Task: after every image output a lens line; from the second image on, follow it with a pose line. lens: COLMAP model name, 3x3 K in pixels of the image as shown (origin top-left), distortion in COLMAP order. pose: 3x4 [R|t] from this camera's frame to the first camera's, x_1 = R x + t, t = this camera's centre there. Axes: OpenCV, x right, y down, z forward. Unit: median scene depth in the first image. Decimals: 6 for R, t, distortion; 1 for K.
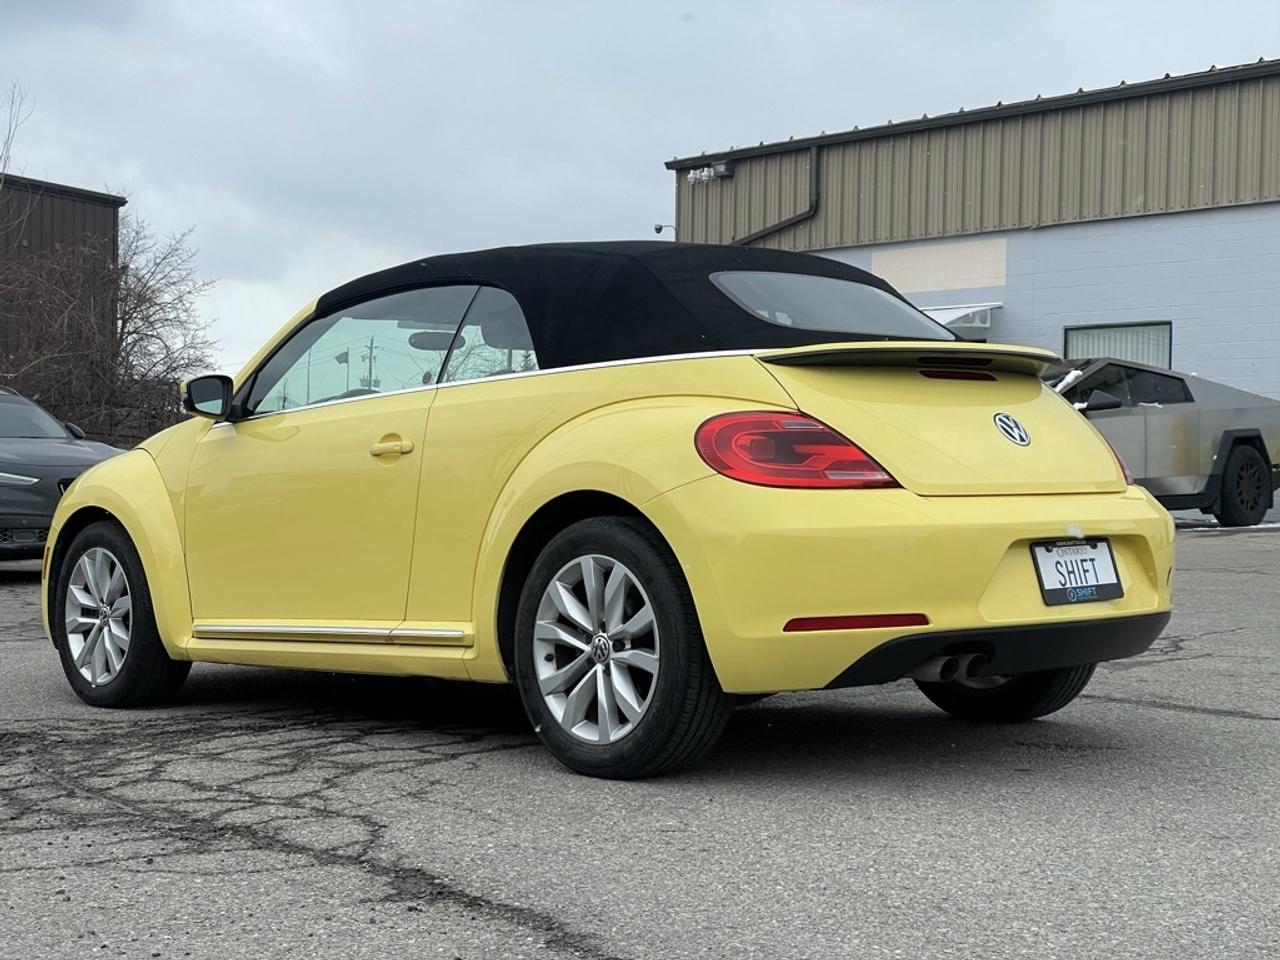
lens RADIAL K [[1920.2, 0, 648.4], [0, 1920.2, 439.2], [0, 0, 1]] dist [0.126569, 0.000000]
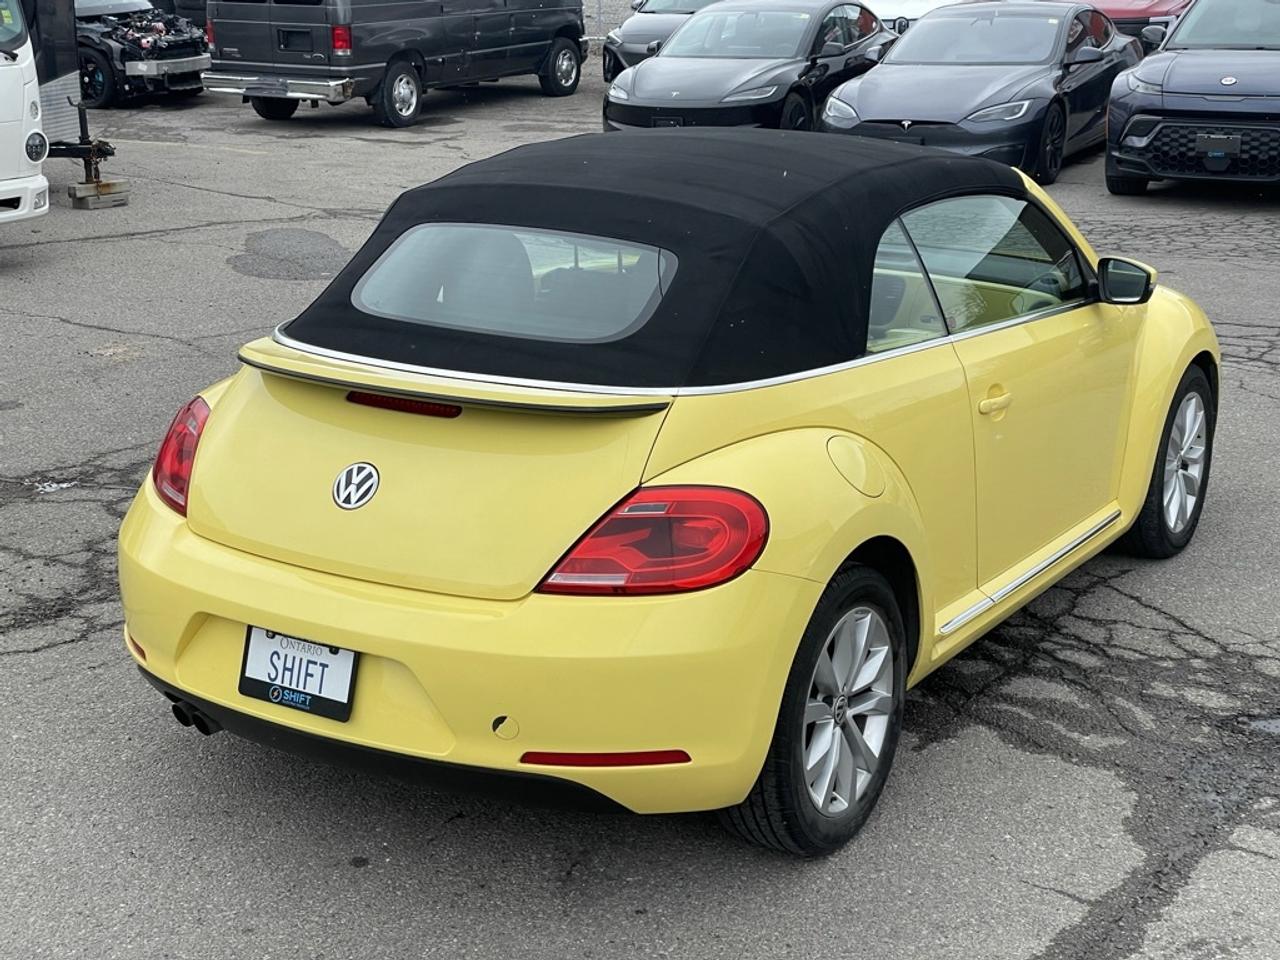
lens RADIAL K [[1920.2, 0, 588.6], [0, 1920.2, 448.5], [0, 0, 1]] dist [0.126569, 0.000000]
pose [[0.254134, 0.261686, -0.931094, 0.982768], [0.015366, 0.961486, 0.274422, -0.246752], [0.967047, -0.084048, 0.240325, 0.900686]]
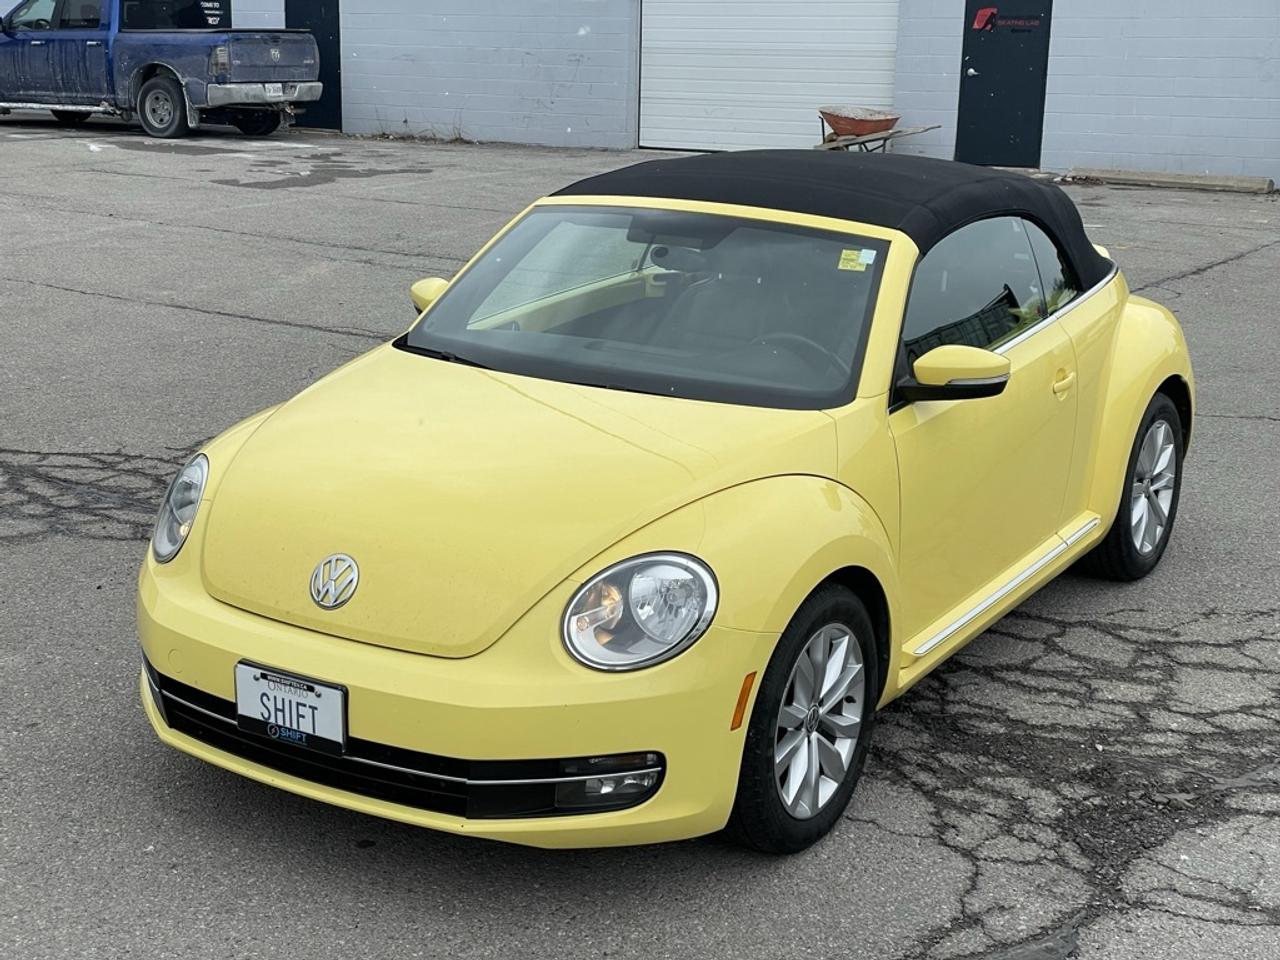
lens RADIAL K [[1920.2, 0, 612.8], [0, 1920.2, 477.5], [0, 0, 1]] dist [0.126569, 0.000000]
pose [[-0.246766, -0.240188, 0.938838, -1.203796], [-0.034974, 0.970374, 0.239064, -0.211244], [-0.968444, 0.026157, -0.247855, 1.673506]]
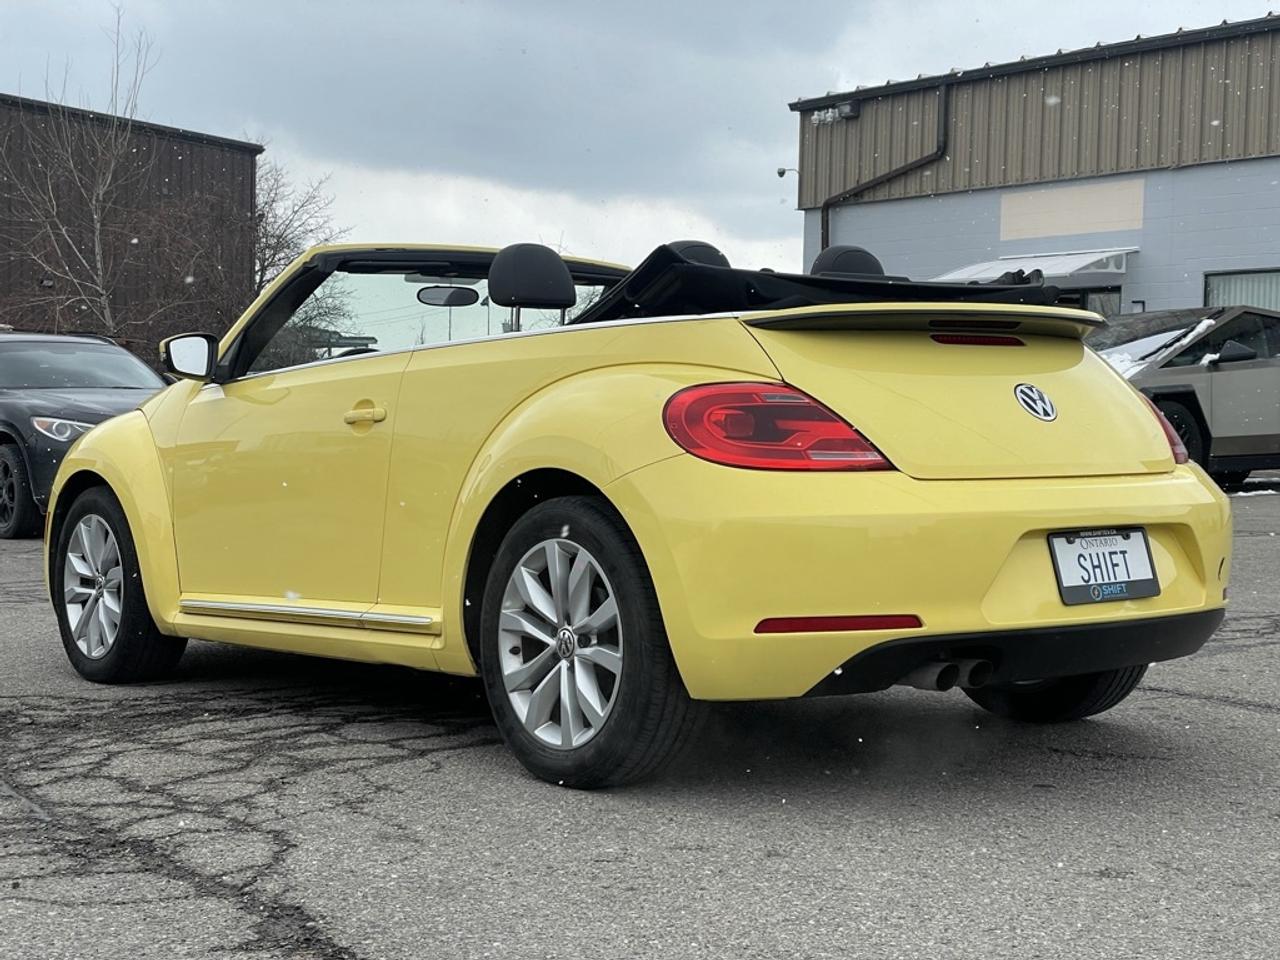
lens RADIAL K [[1920.2, 0, 633.6], [0, 1920.2, 459.2], [0, 0, 1]] dist [0.126569, 0.000000]
pose [[0.996458, 0.007643, -0.083744, 0.079804], [-0.004396, 0.999234, 0.038891, -0.012419], [0.083977, -0.038385, 0.995728, 0.106768]]
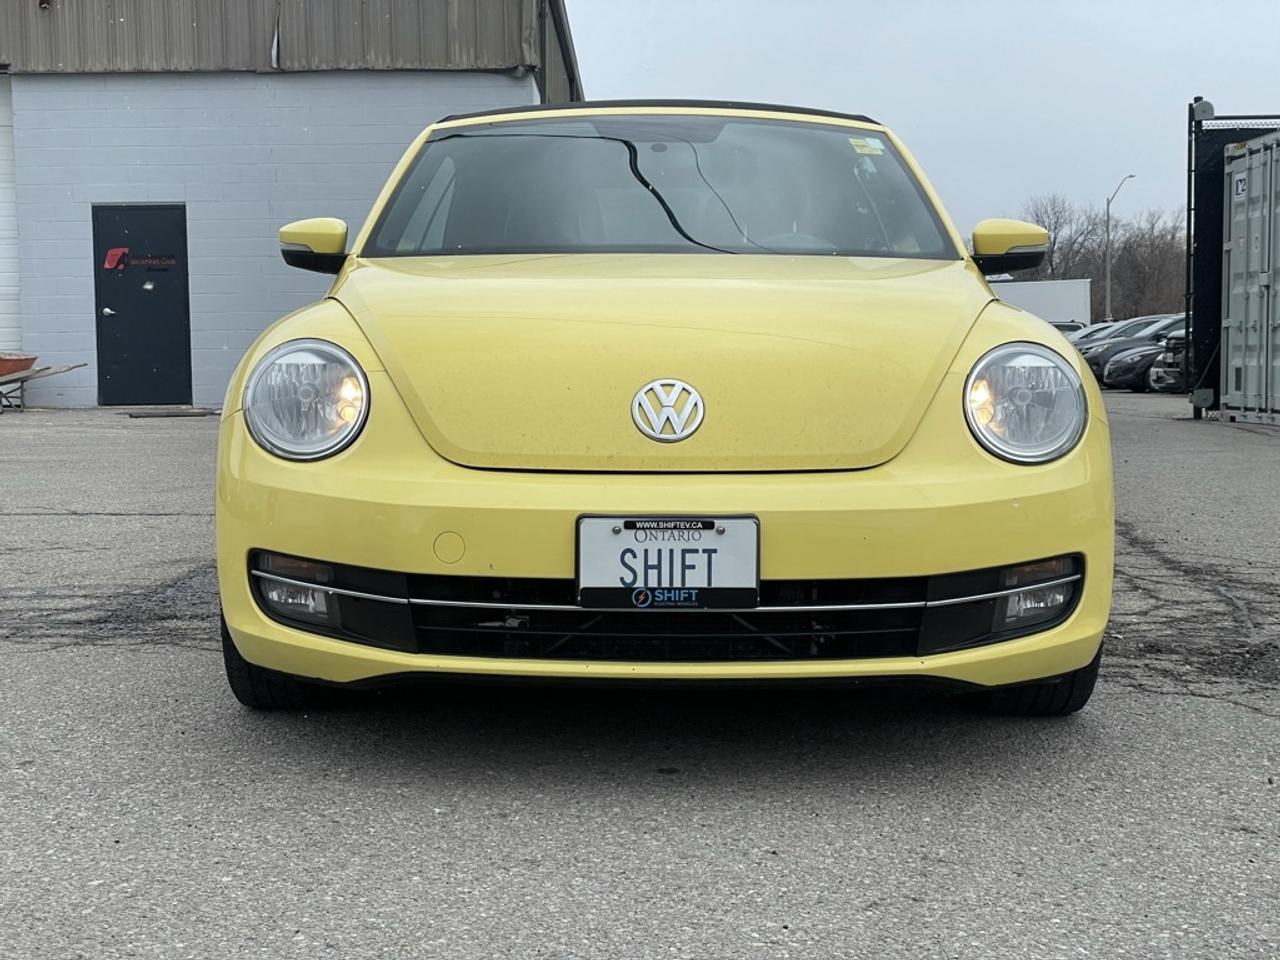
lens RADIAL K [[1920.2, 0, 639.5], [0, 1920.2, 469.9], [0, 0, 1]] dist [0.126569, 0.000000]
pose [[-0.734885, -0.038748, 0.677084, -0.820012], [-0.007025, 0.998748, 0.049532, 0.039081], [-0.678156, 0.031643, -0.734237, 2.103702]]
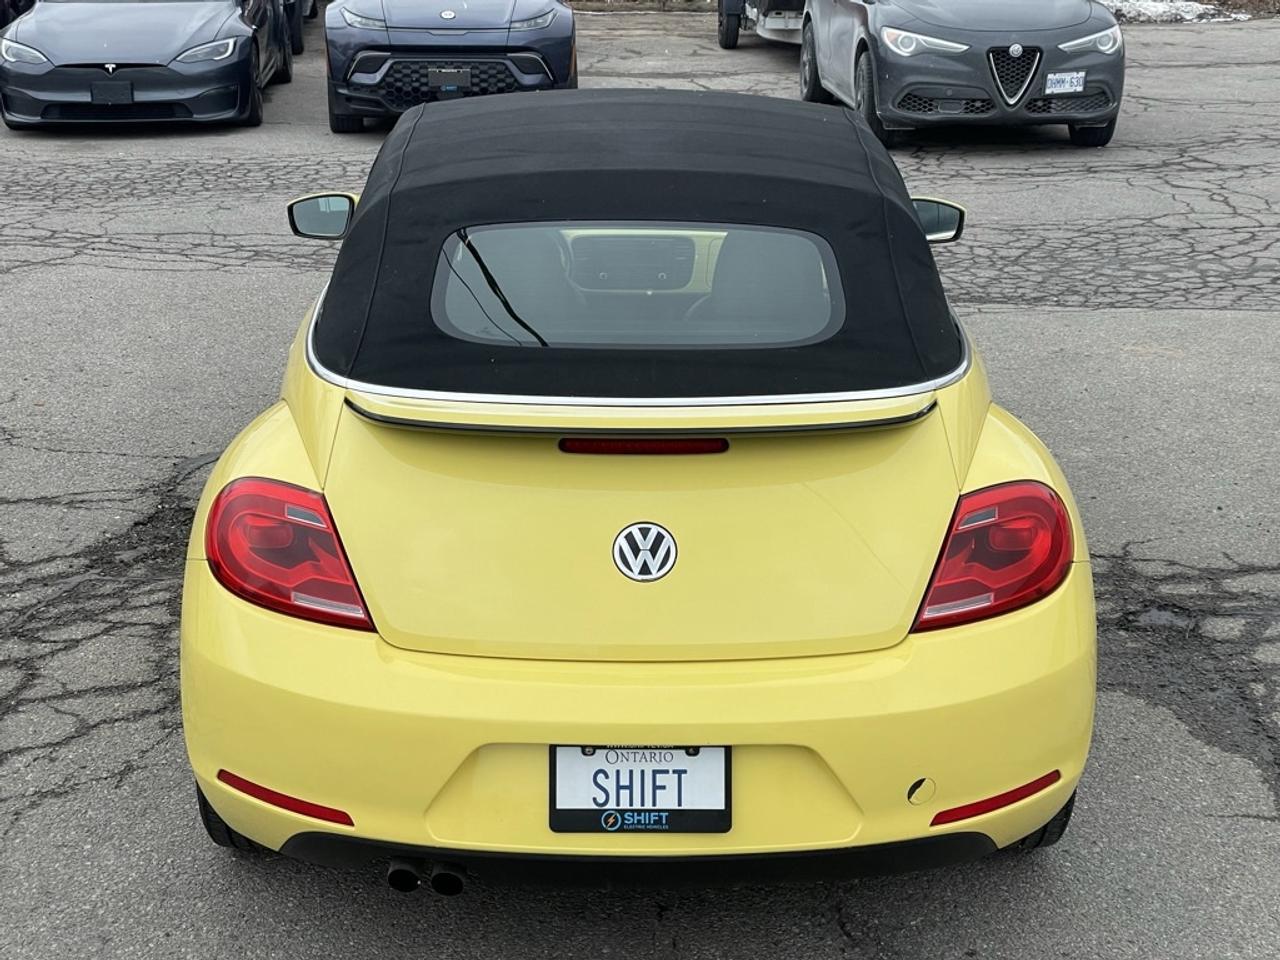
lens RADIAL K [[1920.2, 0, 653.8], [0, 1920.2, 460.4], [0, 0, 1]] dist [0.126569, 0.000000]
pose [[0.745614, 0.213930, -0.631105, 0.616628], [-0.004067, 0.948511, 0.316718, -0.252758], [0.666365, -0.233583, 0.708093, 0.526257]]
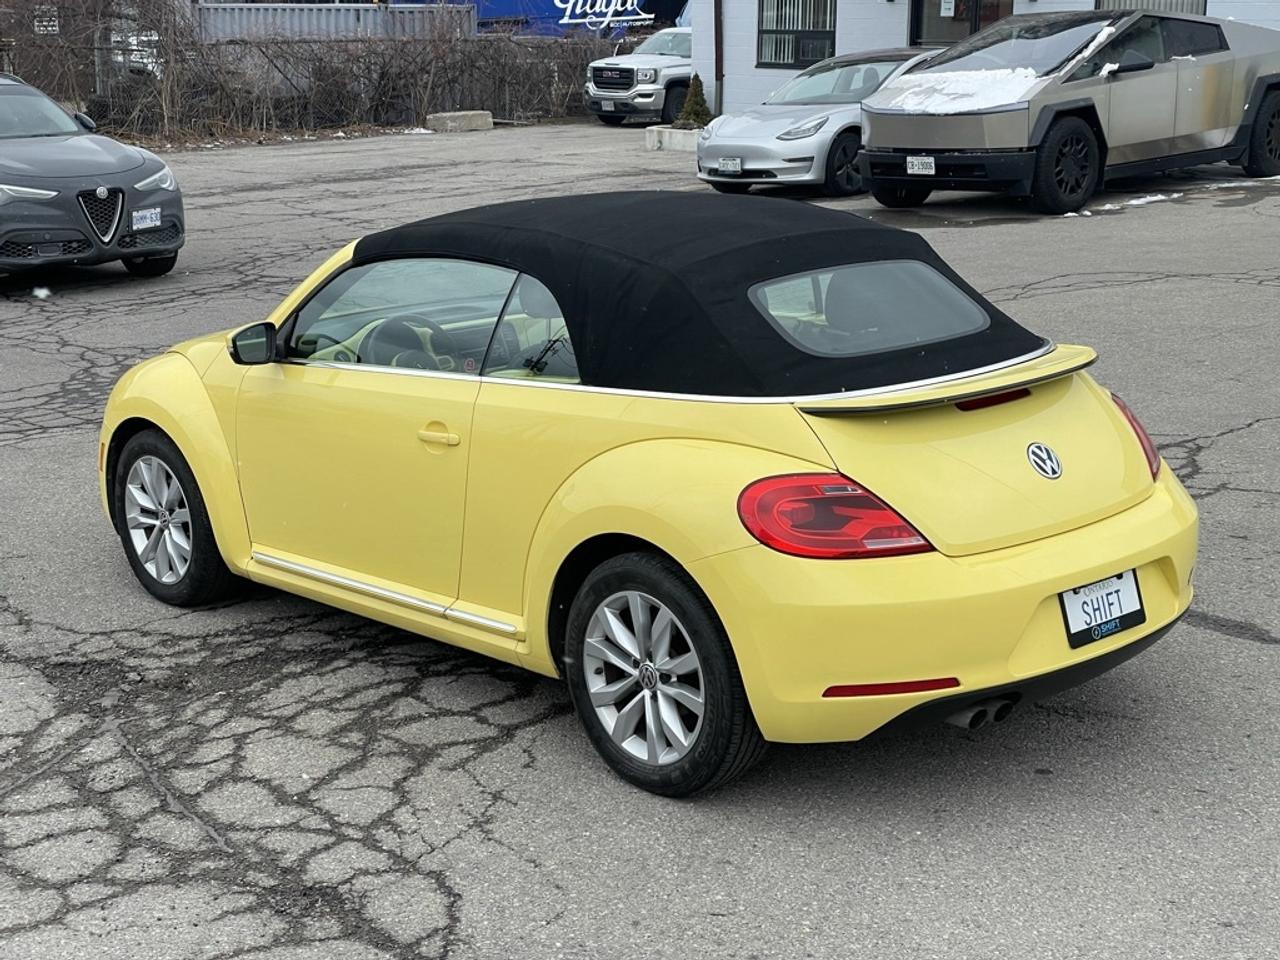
lens RADIAL K [[1920.2, 0, 626.5], [0, 1920.2, 484.9], [0, 0, 1]] dist [0.126569, 0.000000]
pose [[0.999814, -0.009395, -0.016859, -0.017399], [0.013462, 0.965426, 0.260331, -0.264061], [0.013830, -0.260509, 0.965372, 0.000587]]
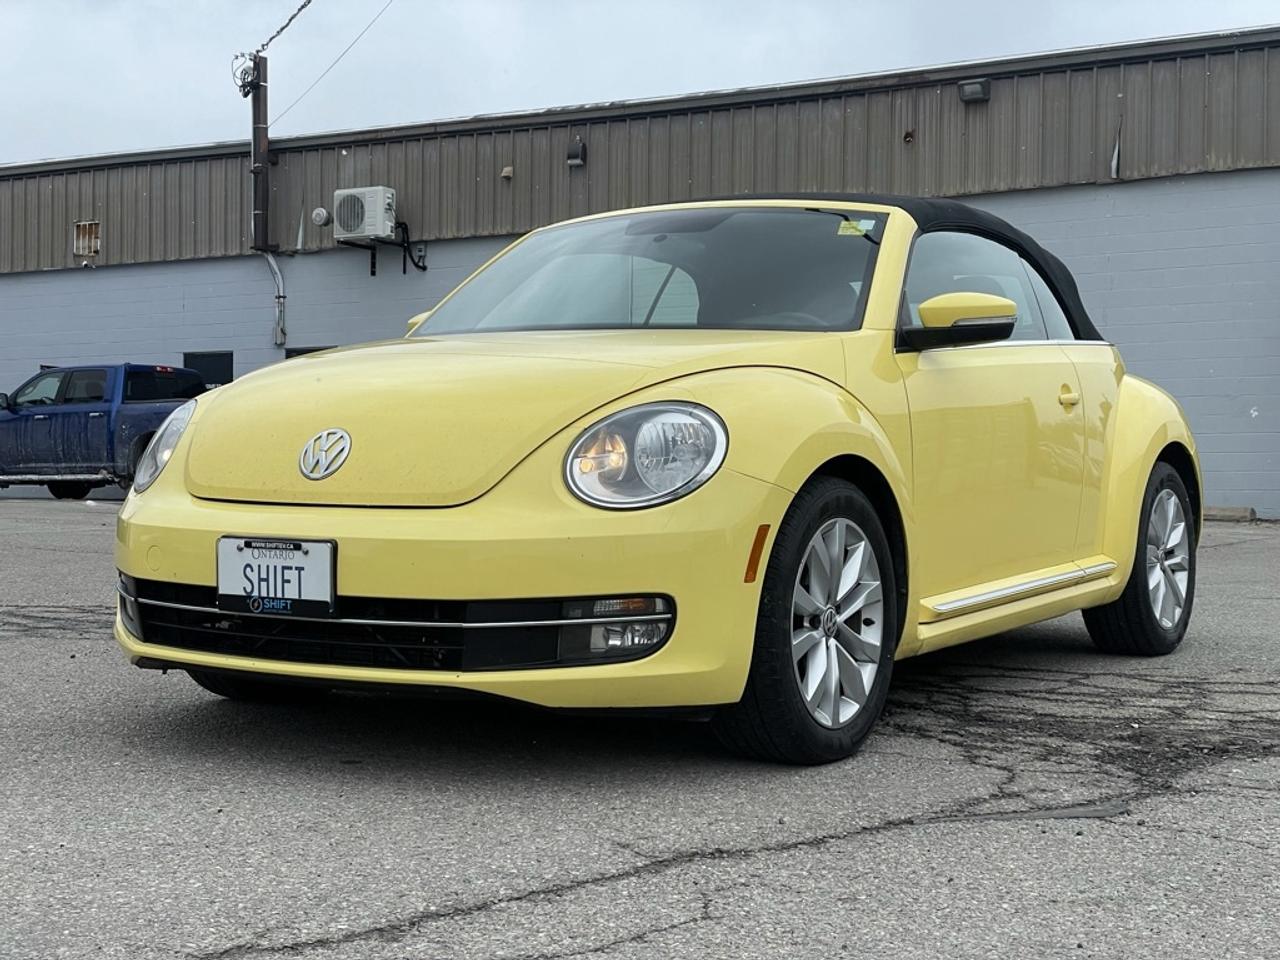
lens RADIAL K [[1920.2, 0, 621.1], [0, 1920.2, 460.3], [0, 0, 1]] dist [0.126569, 0.000000]
pose [[-0.257682, -0.001660, 0.966228, -1.203070], [-0.027051, 0.999619, -0.005497, 0.056069], [-0.965851, -0.027553, -0.257628, 1.671598]]
